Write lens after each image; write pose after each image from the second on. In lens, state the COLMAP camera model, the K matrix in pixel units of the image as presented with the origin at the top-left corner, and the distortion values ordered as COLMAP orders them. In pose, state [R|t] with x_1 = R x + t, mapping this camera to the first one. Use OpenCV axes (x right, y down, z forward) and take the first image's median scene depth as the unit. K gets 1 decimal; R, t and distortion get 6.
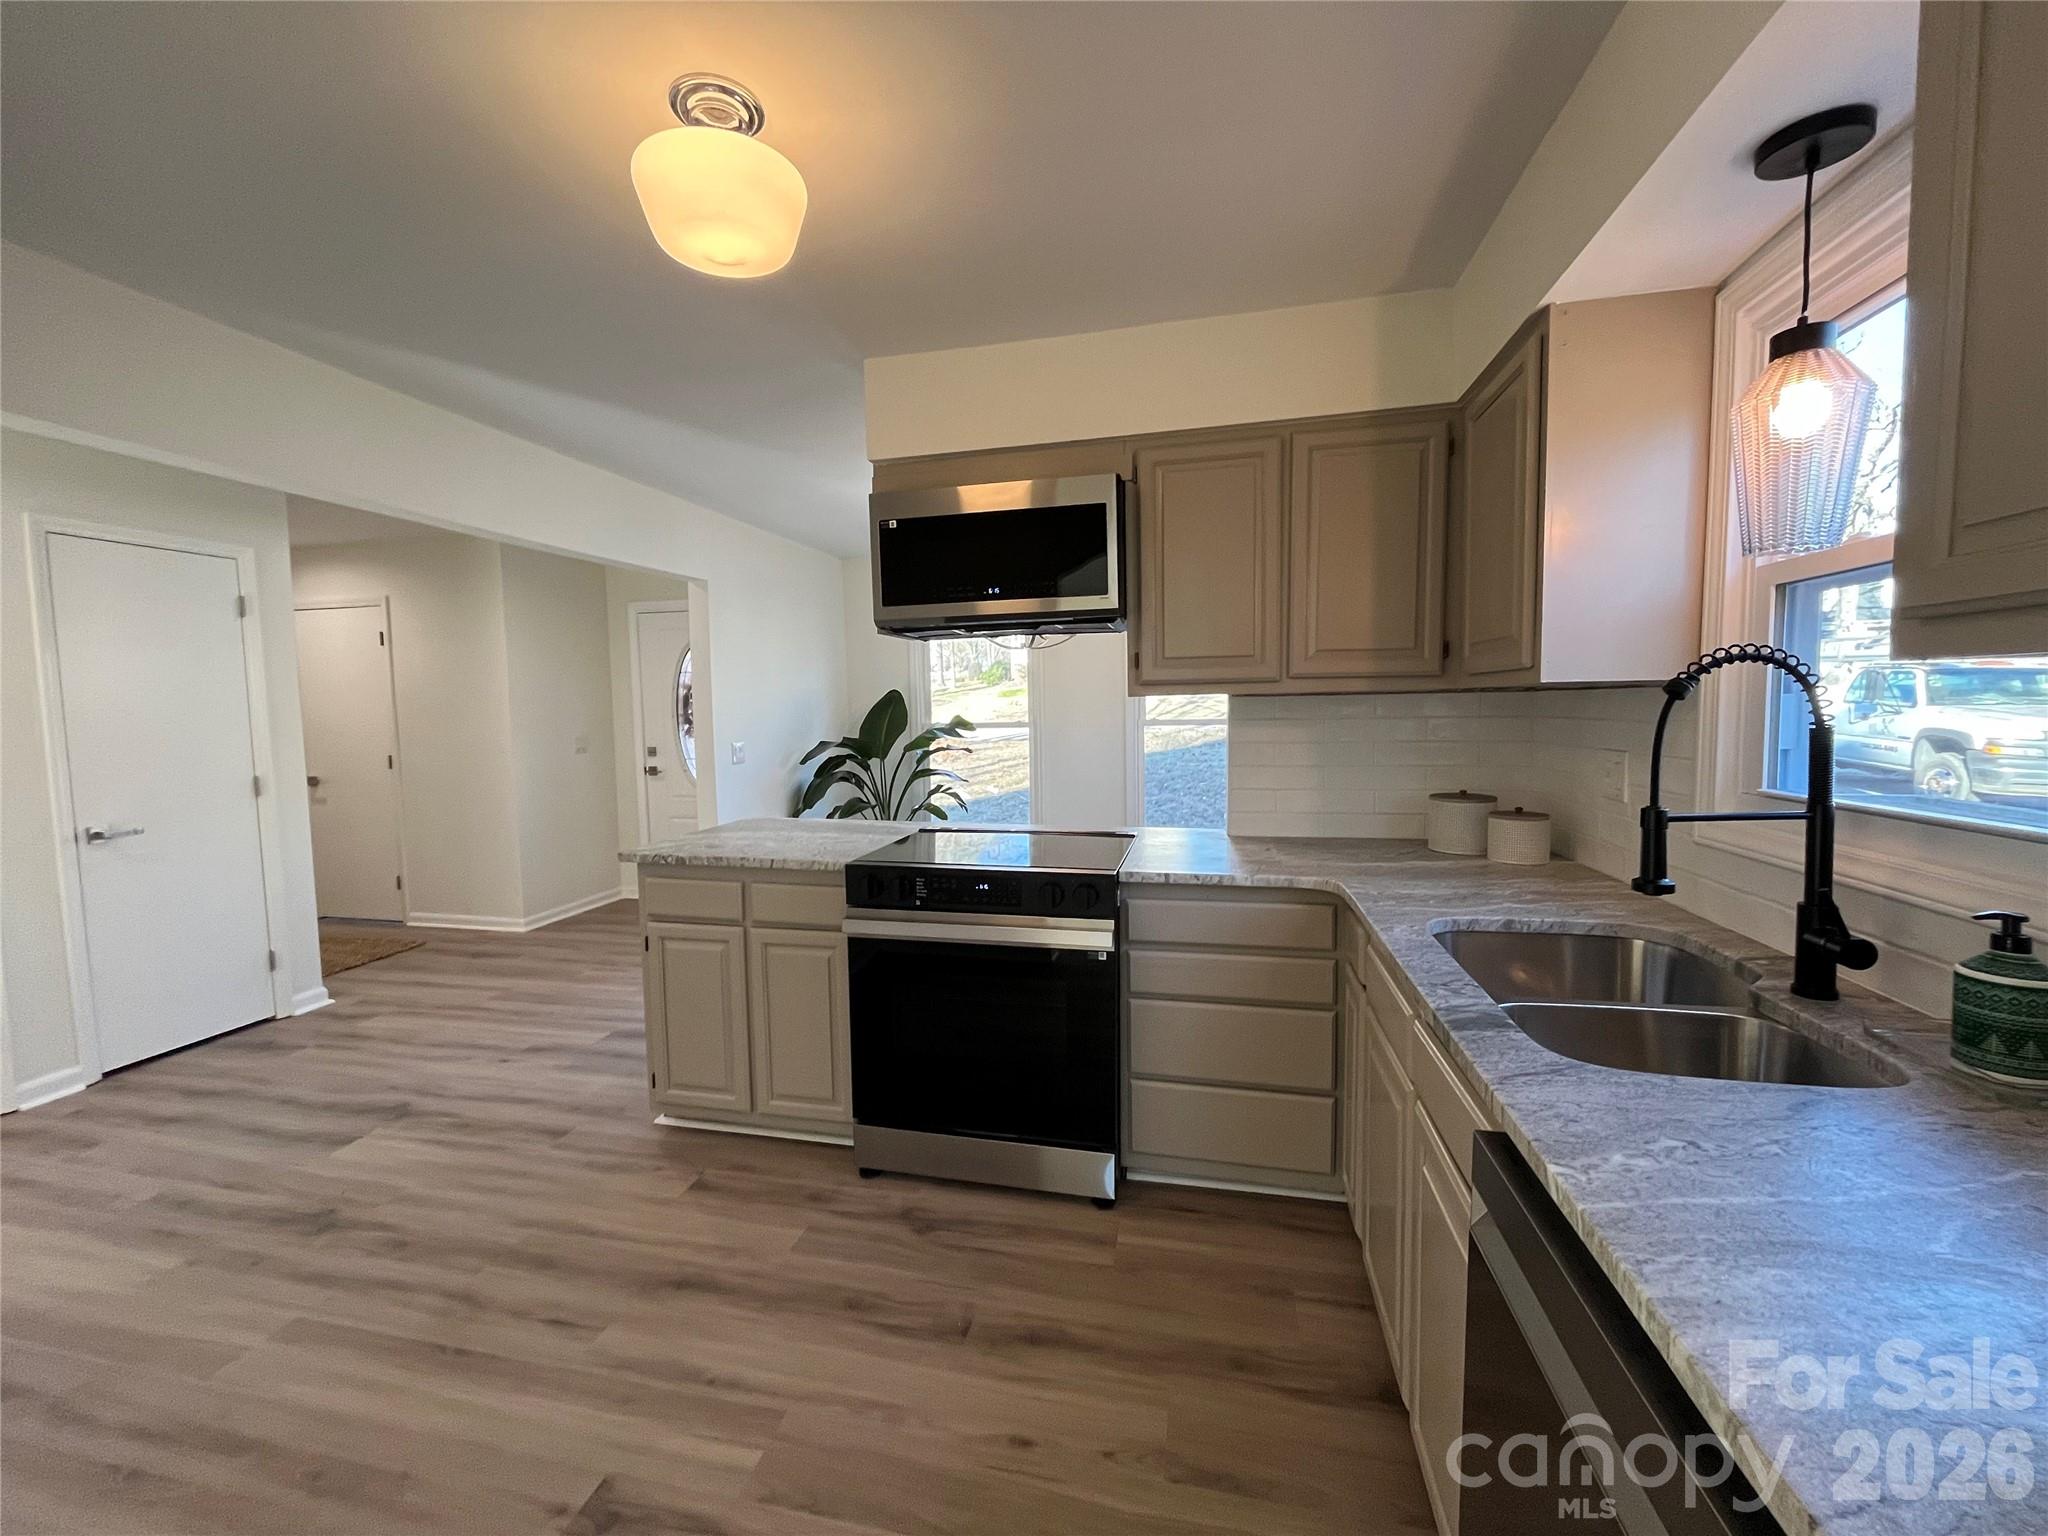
lens RADIAL K [[824.6, 0, 1020.1], [0, 824.6, 765.6], [0, 0, 1]] dist [-0.003075, -0.000796]
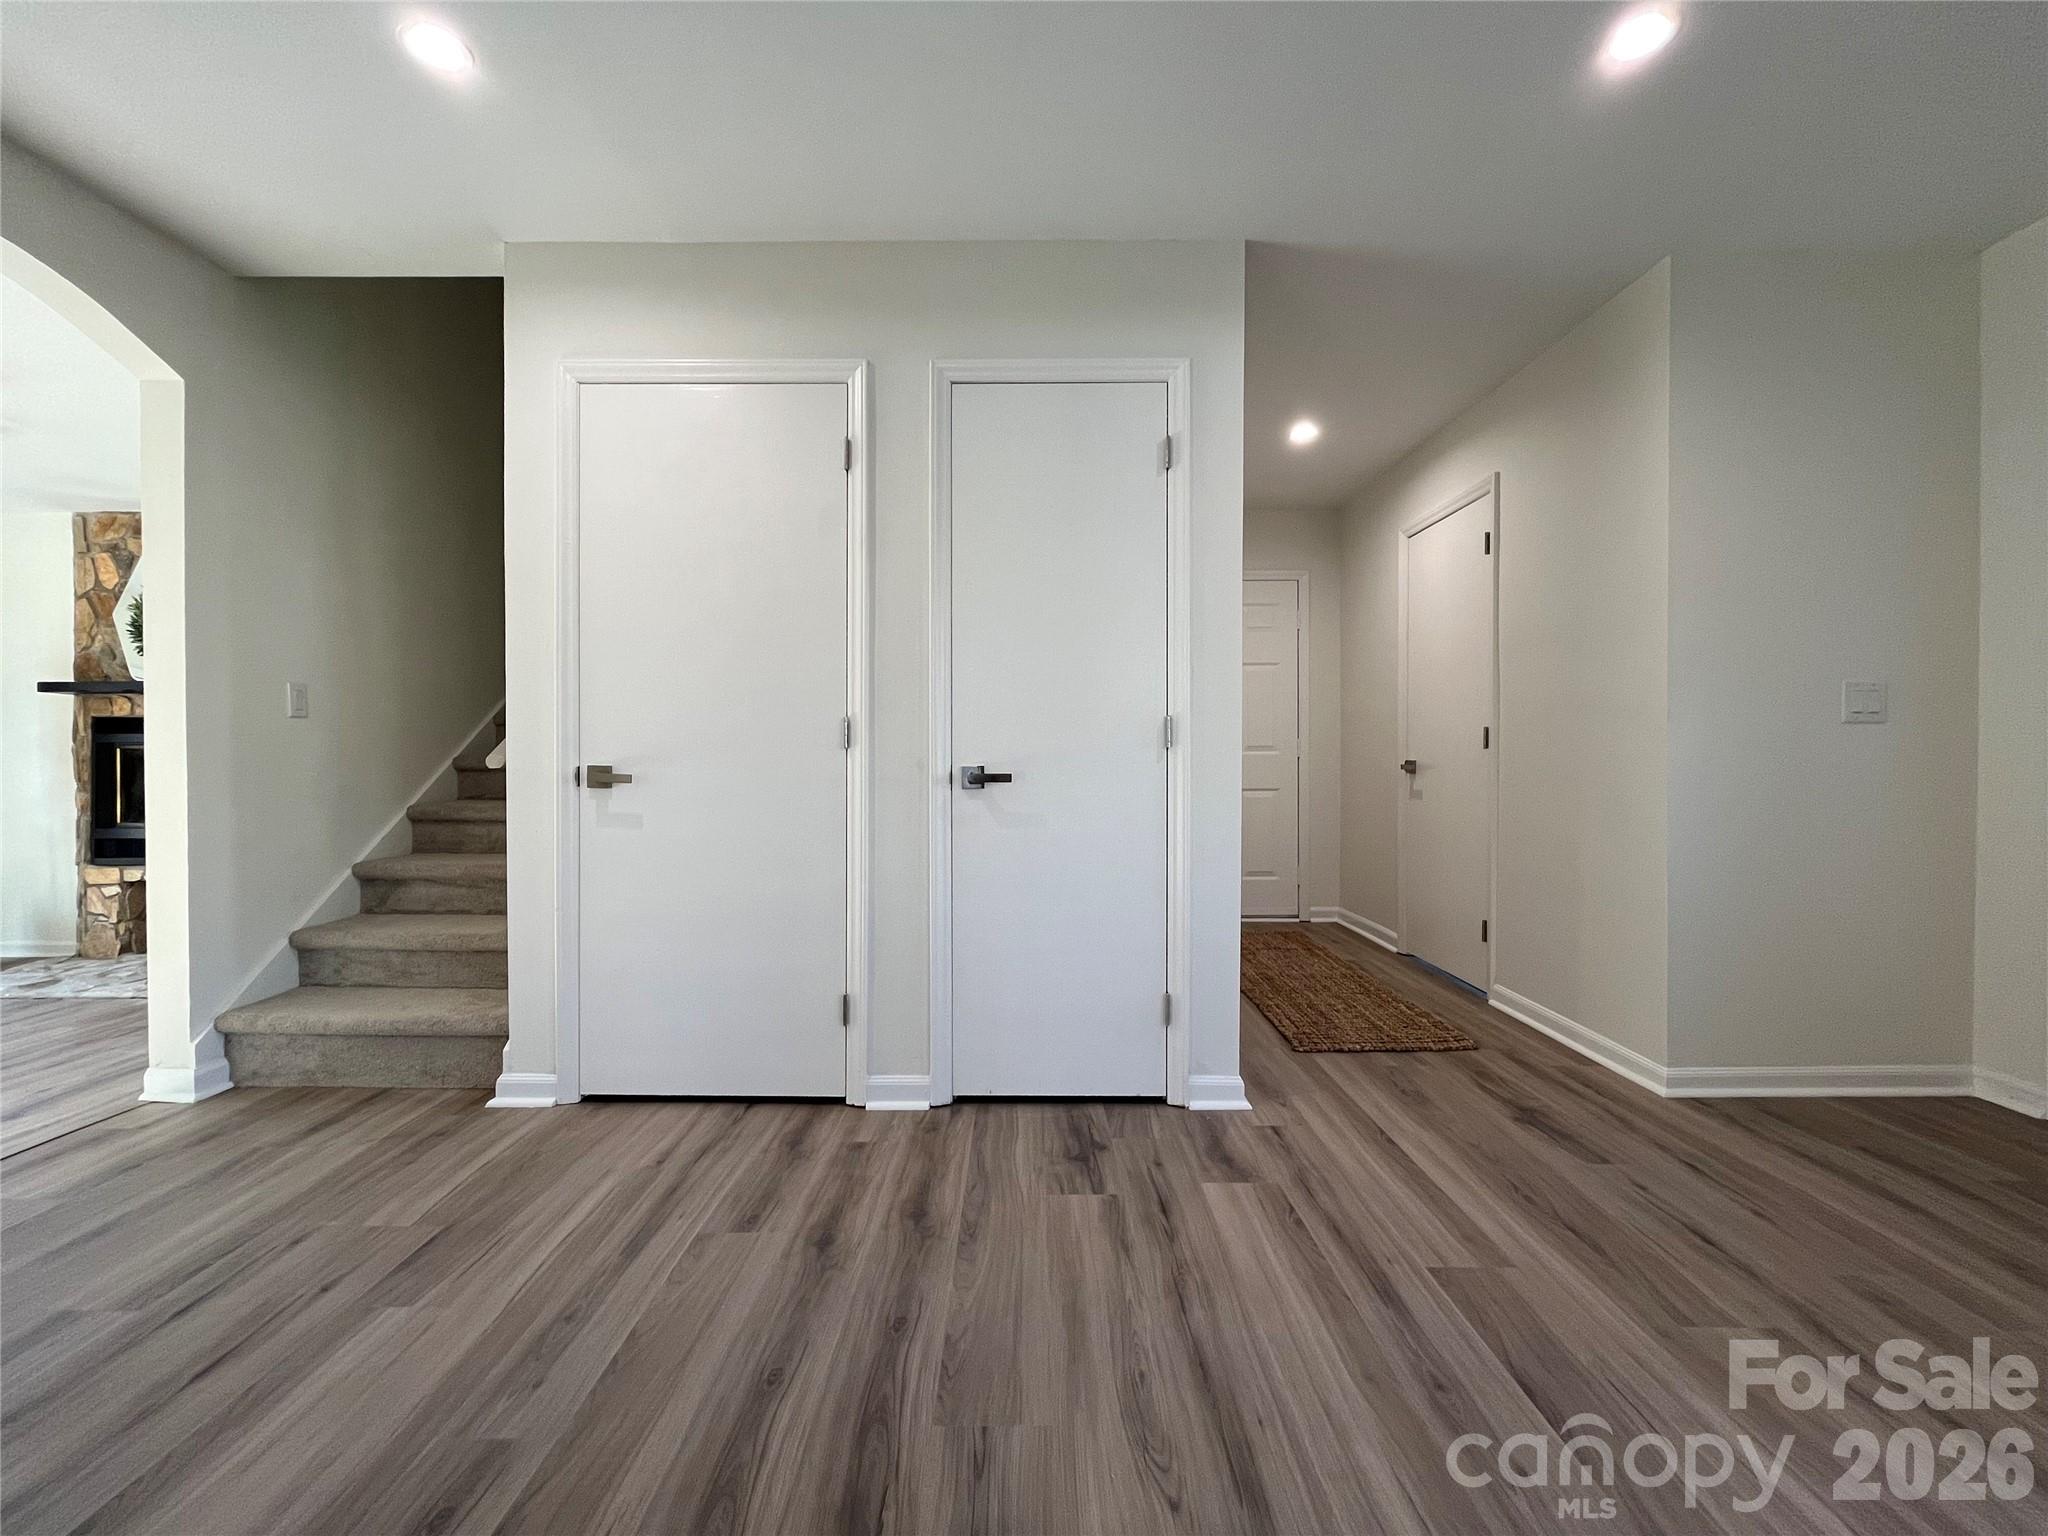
lens RADIAL K [[819.6, 0, 1019.4], [0, 819.6, 766.1], [0, 0, 1]] dist [-0.001608, -0.000285]
pose [[0.212326, 0.025721, -0.976860, -0.503402], [-0.074318, 0.997183, 0.010103, 0.082595], [0.974369, 0.070453, 0.213639, 1.152358]]
